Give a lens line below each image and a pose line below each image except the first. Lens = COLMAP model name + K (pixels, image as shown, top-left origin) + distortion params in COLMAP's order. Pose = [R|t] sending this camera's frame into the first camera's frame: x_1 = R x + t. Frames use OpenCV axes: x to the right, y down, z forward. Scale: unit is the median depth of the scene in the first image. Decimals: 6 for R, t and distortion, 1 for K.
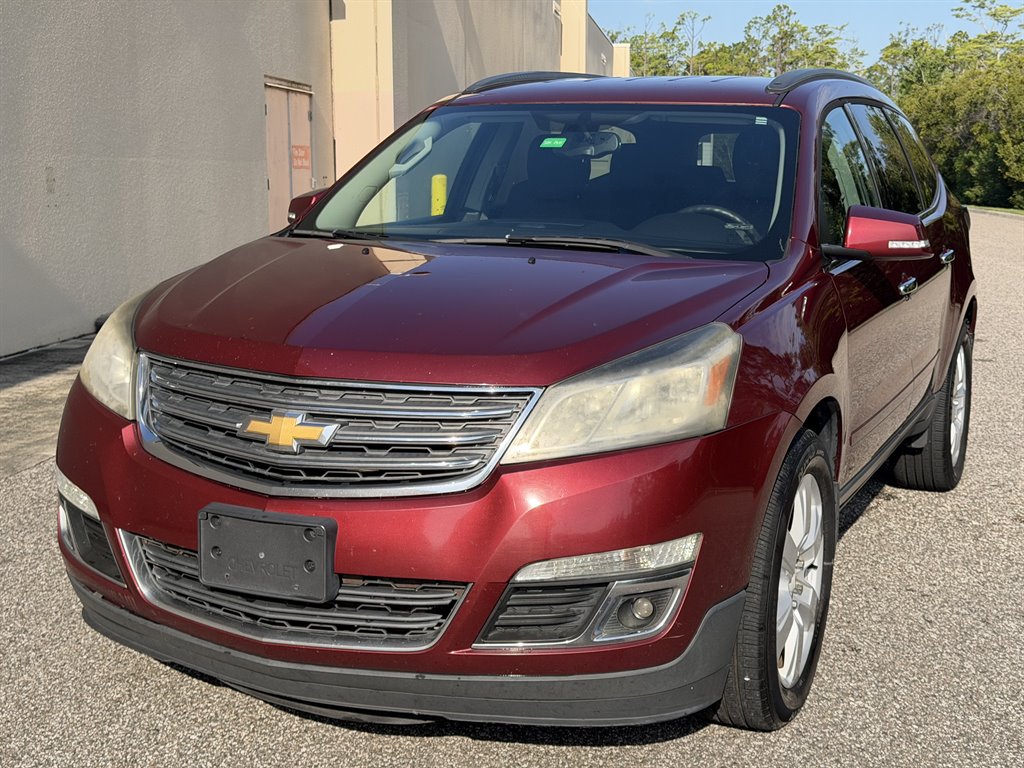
lens RADIAL K [[1439.6, 0, 520.6], [0, 1439.6, 390.2], [0, 0, 1]] dist [0.107416, 0.000000]
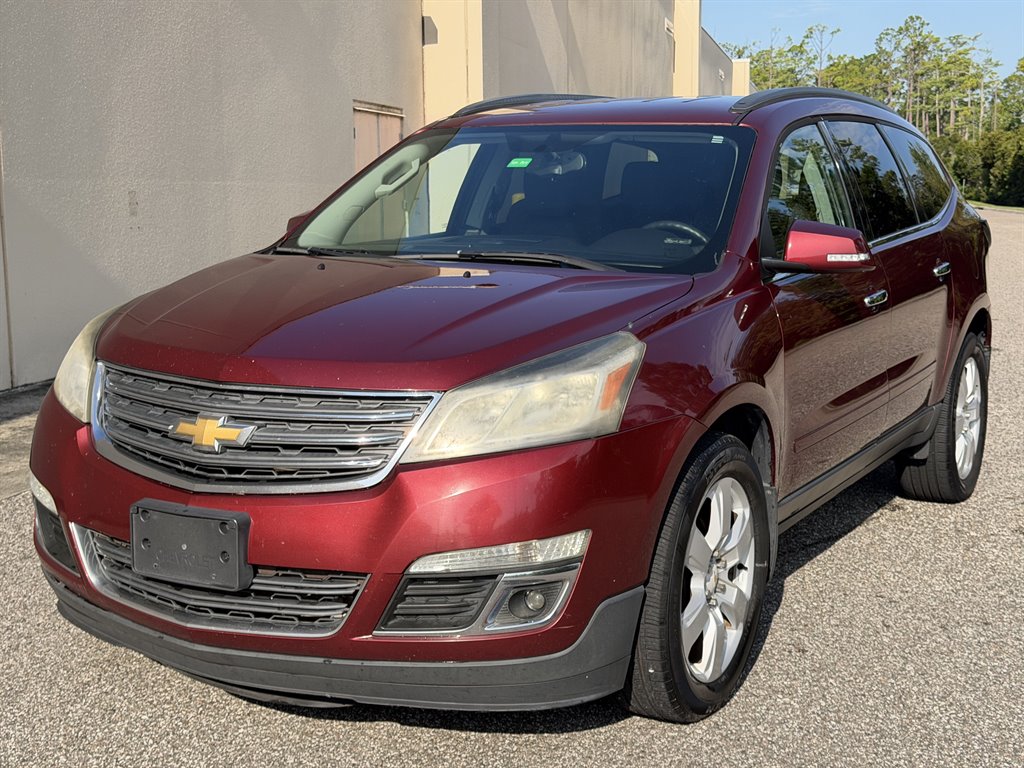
lens RADIAL K [[1439.6, 0, 516.9], [0, 1439.6, 386.6], [0, 0, 1]] dist [0.107416, 0.000000]
pose [[0.995844, 0.001318, -0.091069, 0.137450], [-0.002649, 0.999892, -0.014487, 0.007510], [0.091040, 0.014668, 0.995739, -0.050085]]
